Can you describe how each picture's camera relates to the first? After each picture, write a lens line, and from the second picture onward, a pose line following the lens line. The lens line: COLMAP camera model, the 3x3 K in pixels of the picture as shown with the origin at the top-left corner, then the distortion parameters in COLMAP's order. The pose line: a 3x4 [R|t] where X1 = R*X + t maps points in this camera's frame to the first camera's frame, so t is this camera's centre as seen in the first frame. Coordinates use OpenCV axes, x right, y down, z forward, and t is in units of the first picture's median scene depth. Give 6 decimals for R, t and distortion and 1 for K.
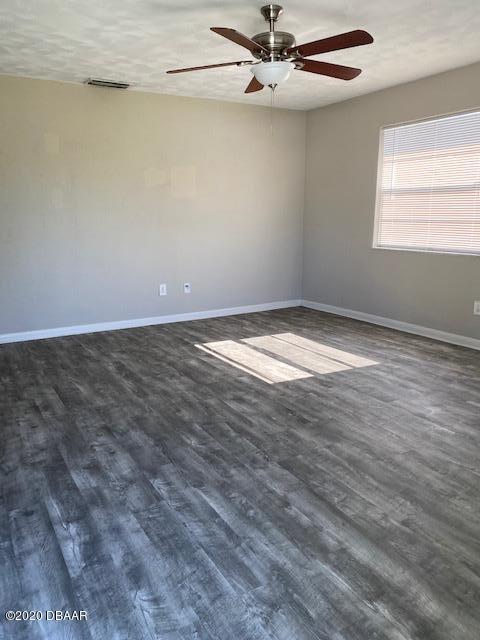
lens RADIAL K [[476.6, 0, 240.0], [0, 476.6, 320.0], [0, 0, 1]] dist [0.004564, 0.009471]
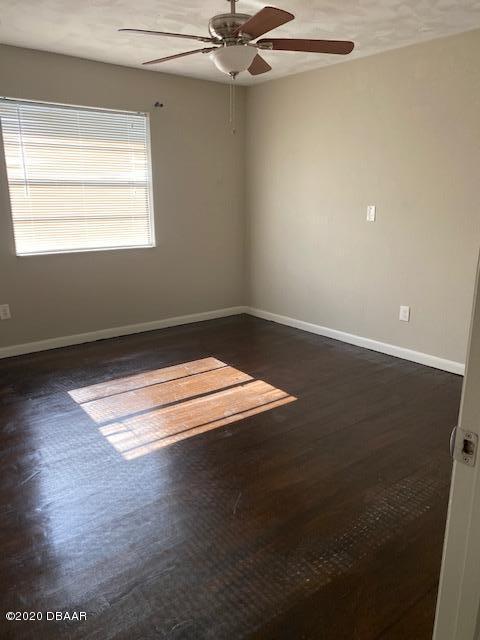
lens RADIAL K [[476.6, 0, 240.0], [0, 476.6, 320.0], [0, 0, 1]] dist [0.004564, 0.009471]
pose [[-0.119798, -0.261717, 0.957681, -0.768913], [0.209694, 0.936195, 0.282076, -0.295467], [-0.970401, 0.234612, -0.057274, 1.084853]]
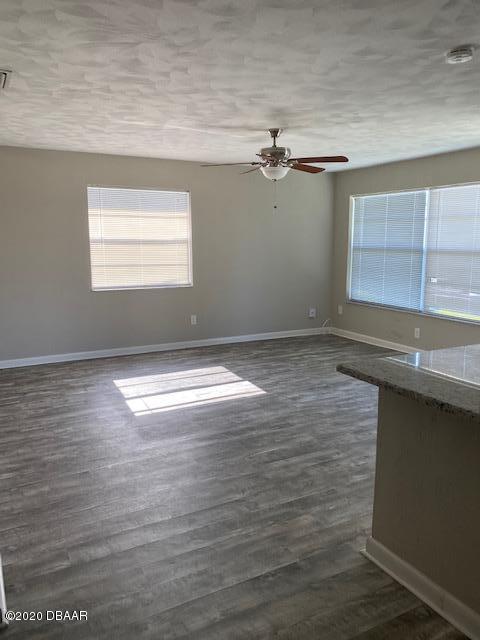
lens RADIAL K [[474.3, 0, 240.0], [0, 474.3, 320.0], [0, 0, 1]] dist [0.144931, 0.001791]
pose [[0.081921, -0.164857, 0.982909, -1.187922], [0.221134, 0.964648, 0.143364, -0.255615], [-0.971797, 0.205610, 0.115480, 0.831398]]
